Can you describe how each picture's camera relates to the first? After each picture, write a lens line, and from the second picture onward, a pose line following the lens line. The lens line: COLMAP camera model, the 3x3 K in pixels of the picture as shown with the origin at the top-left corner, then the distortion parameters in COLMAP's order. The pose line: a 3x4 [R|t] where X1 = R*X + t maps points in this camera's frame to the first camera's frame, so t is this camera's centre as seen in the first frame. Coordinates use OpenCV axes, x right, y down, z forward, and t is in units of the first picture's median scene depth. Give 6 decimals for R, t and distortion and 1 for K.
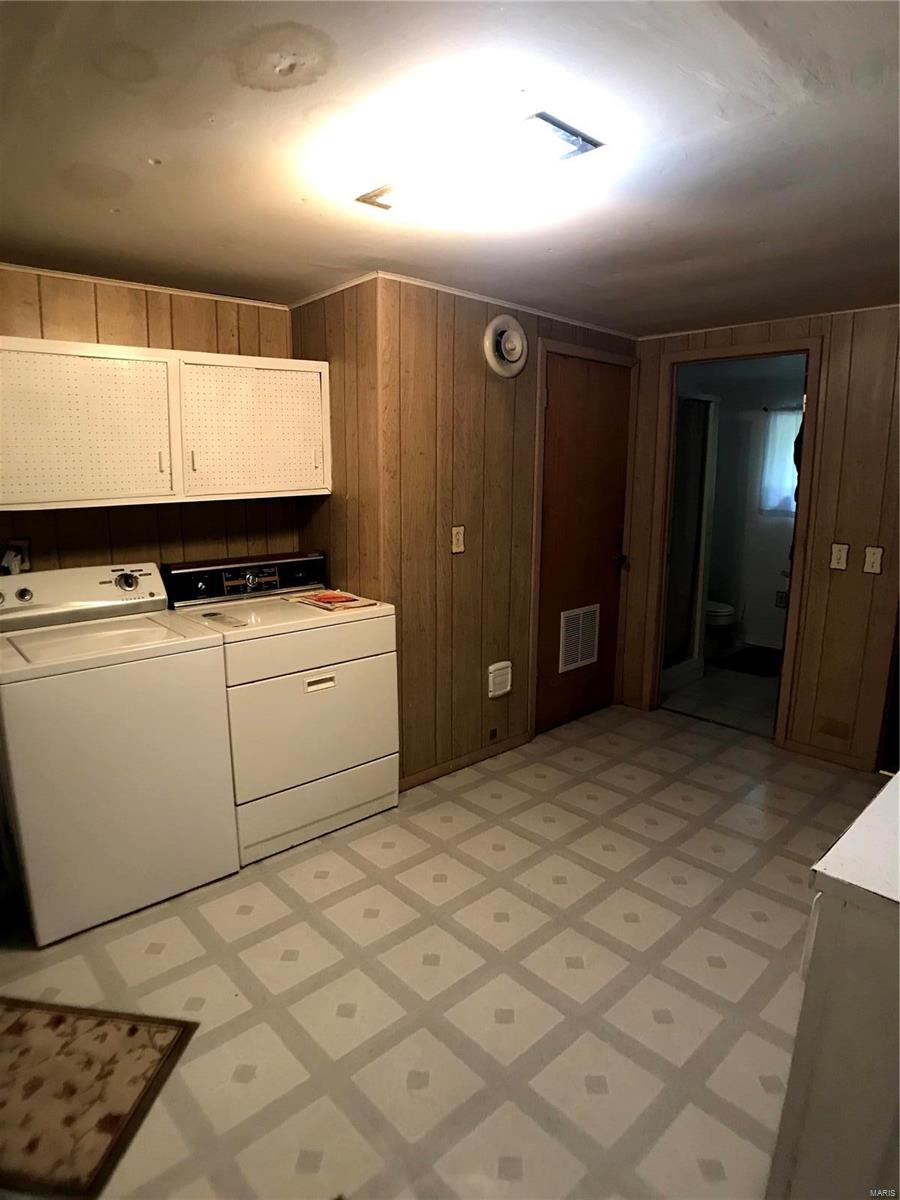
lens RADIAL K [[684.9, 0, 462.3], [0, 684.9, 593.5], [0, 0, 1]] dist [-0.068382, 0.004079]
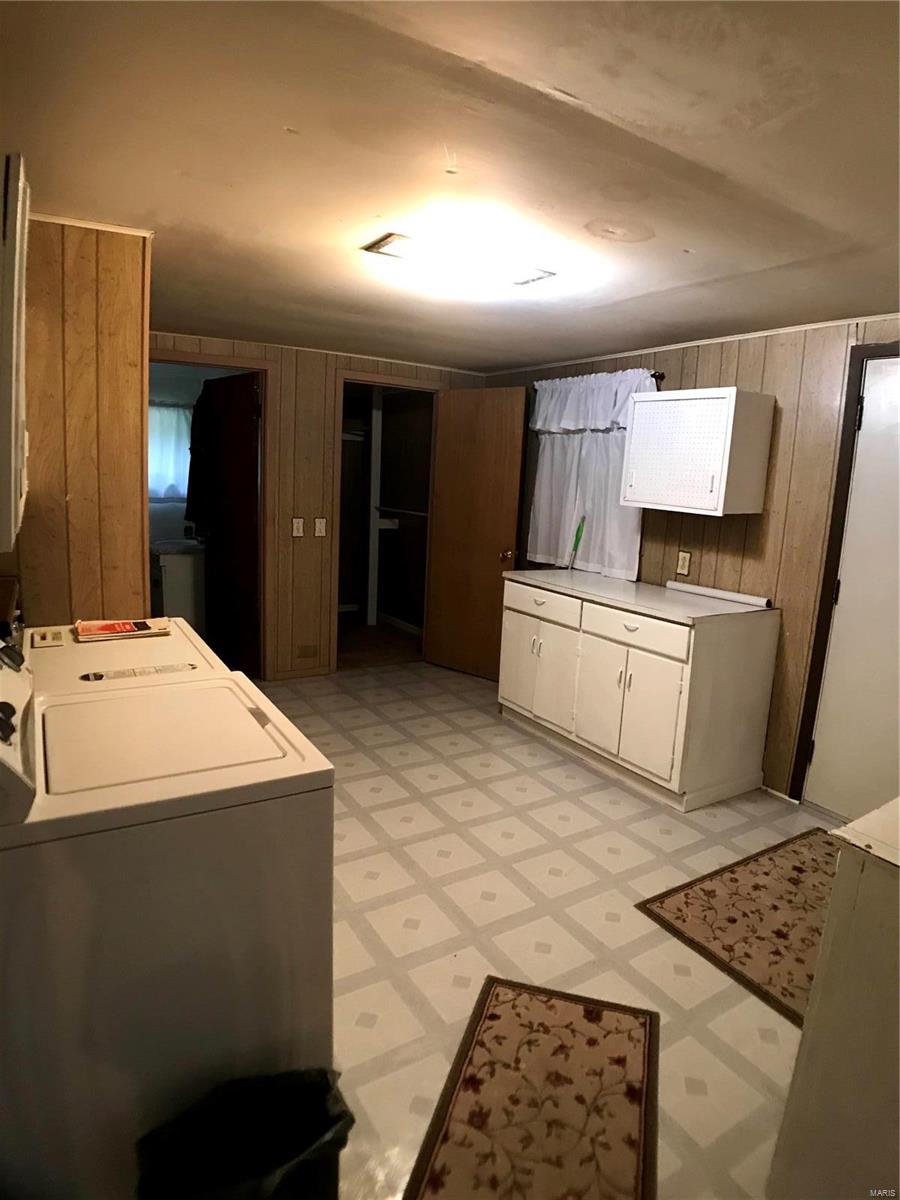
lens RADIAL K [[684.9, 0, 462.3], [0, 684.9, 593.5], [0, 0, 1]] dist [-0.068382, 0.004079]
pose [[0.183010, -0.168404, 0.968580, -1.080823], [0.135974, 0.980086, 0.144713, -0.114453], [-0.973662, 0.105218, 0.202264, 0.578025]]
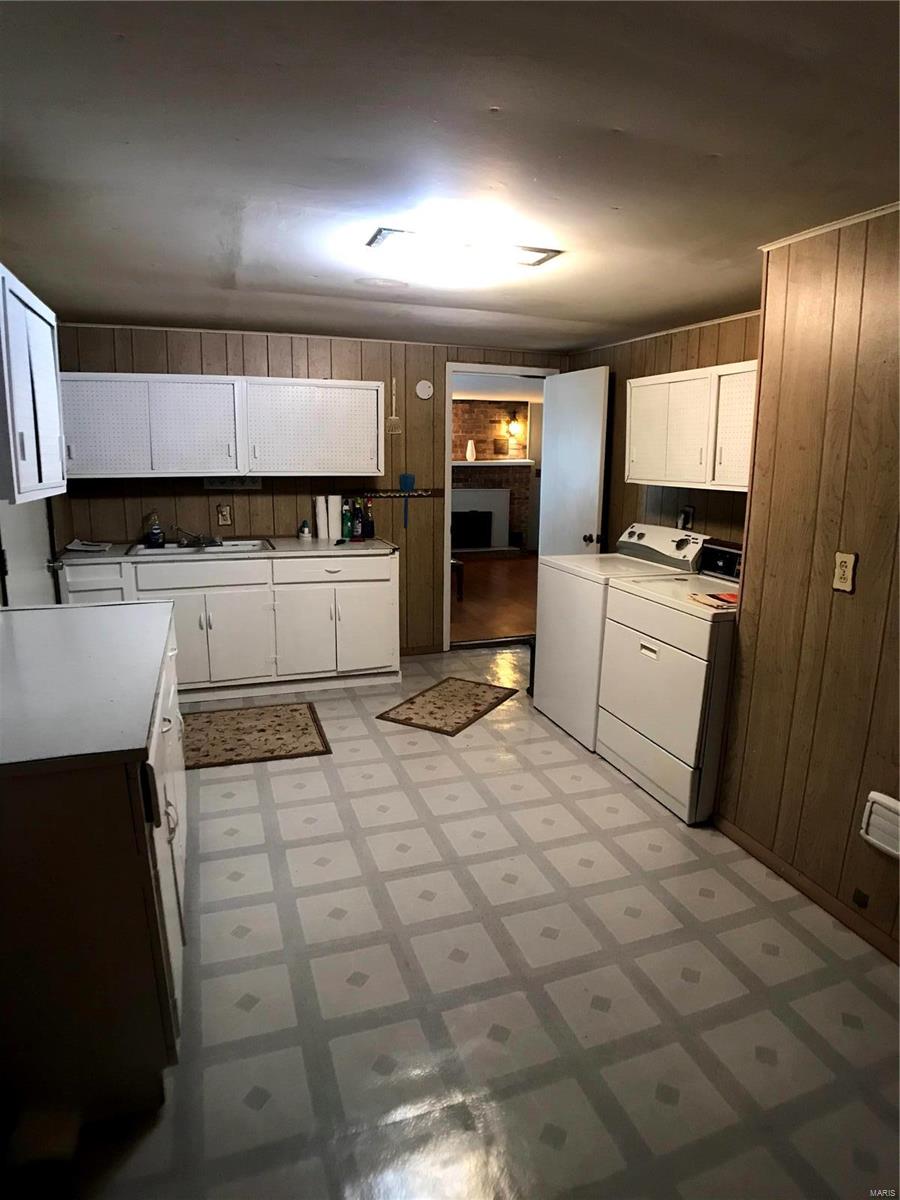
lens RADIAL K [[684.9, 0, 462.3], [0, 684.9, 593.5], [0, 0, 1]] dist [-0.068382, 0.004079]
pose [[-0.386330, 0.175199, -0.905569, 1.055789], [-0.190576, 0.945447, 0.264217, -0.227744], [0.902458, 0.274654, -0.331866, 1.229632]]
